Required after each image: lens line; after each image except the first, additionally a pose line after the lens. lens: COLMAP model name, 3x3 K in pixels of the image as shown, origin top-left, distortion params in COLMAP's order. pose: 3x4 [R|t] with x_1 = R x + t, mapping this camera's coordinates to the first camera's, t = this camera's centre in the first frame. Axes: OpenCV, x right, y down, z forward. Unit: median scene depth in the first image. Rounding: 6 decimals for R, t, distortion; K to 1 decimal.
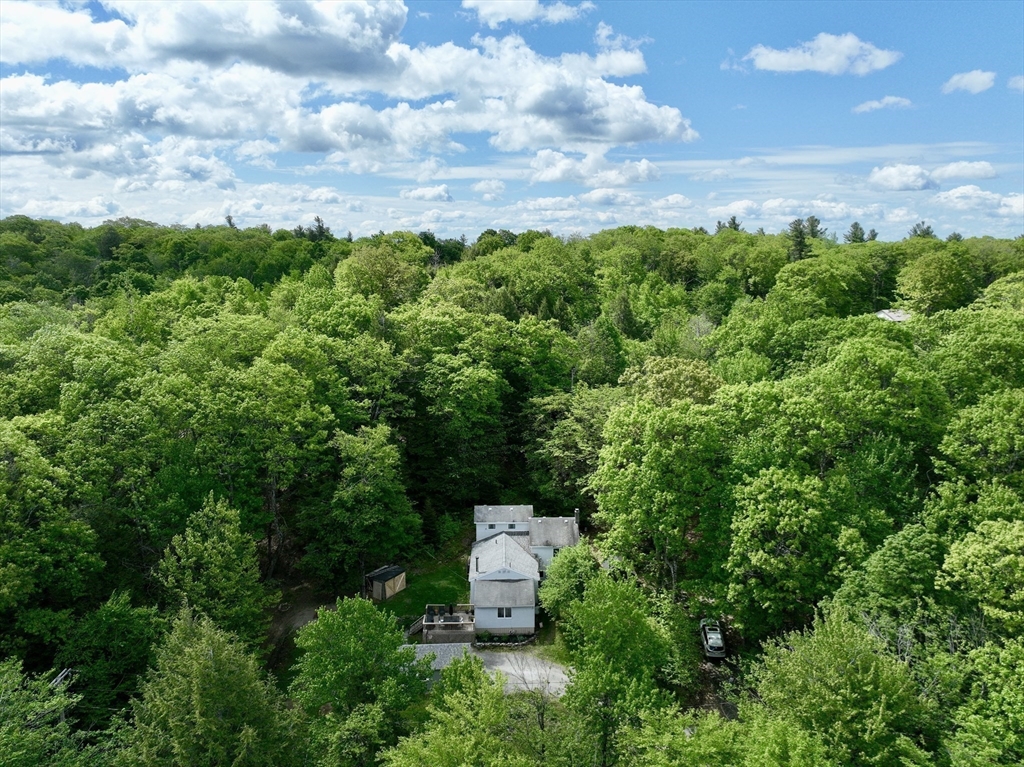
lens RADIAL K [[716.0, 0, 518.2], [0, 716.0, 382.3], [0, 0, 1]] dist [-0.018284, 0.004557]
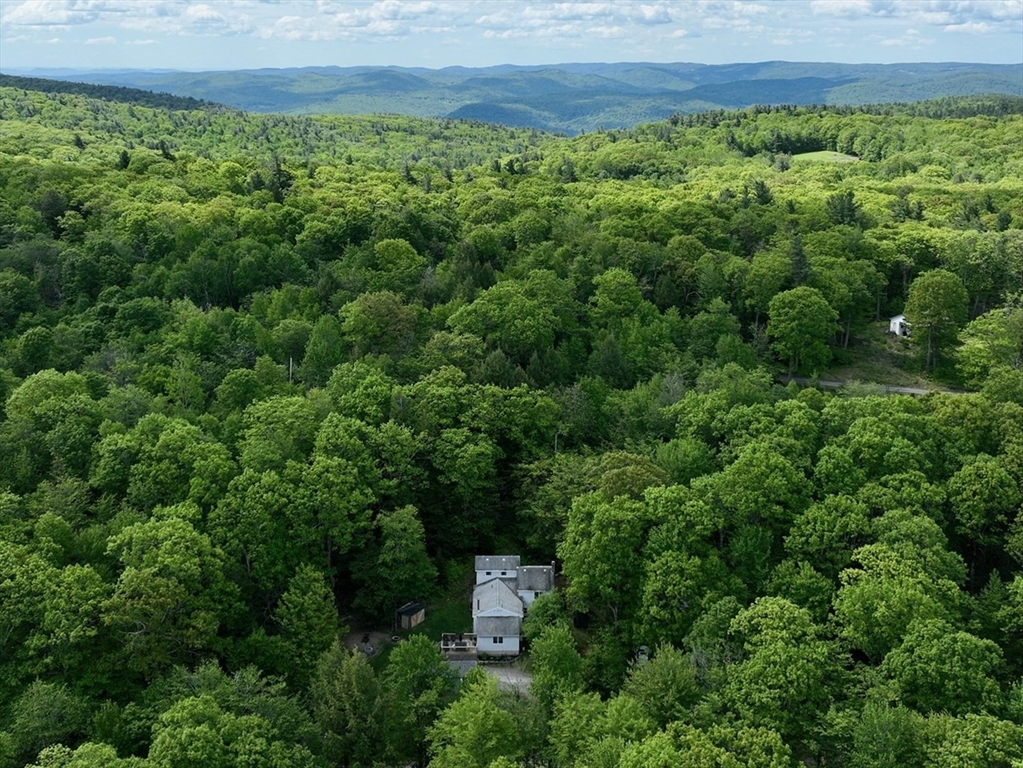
lens RADIAL K [[828.1, 0, 507.1], [0, 828.1, 384.4], [0, 0, 1]] dist [-0.022228, -0.009498]
pose [[0.999944, 0.006144, -0.008662, 0.010205], [-0.005933, 0.999691, 0.024137, -0.227899], [0.008808, -0.024084, 0.999671, -0.636600]]
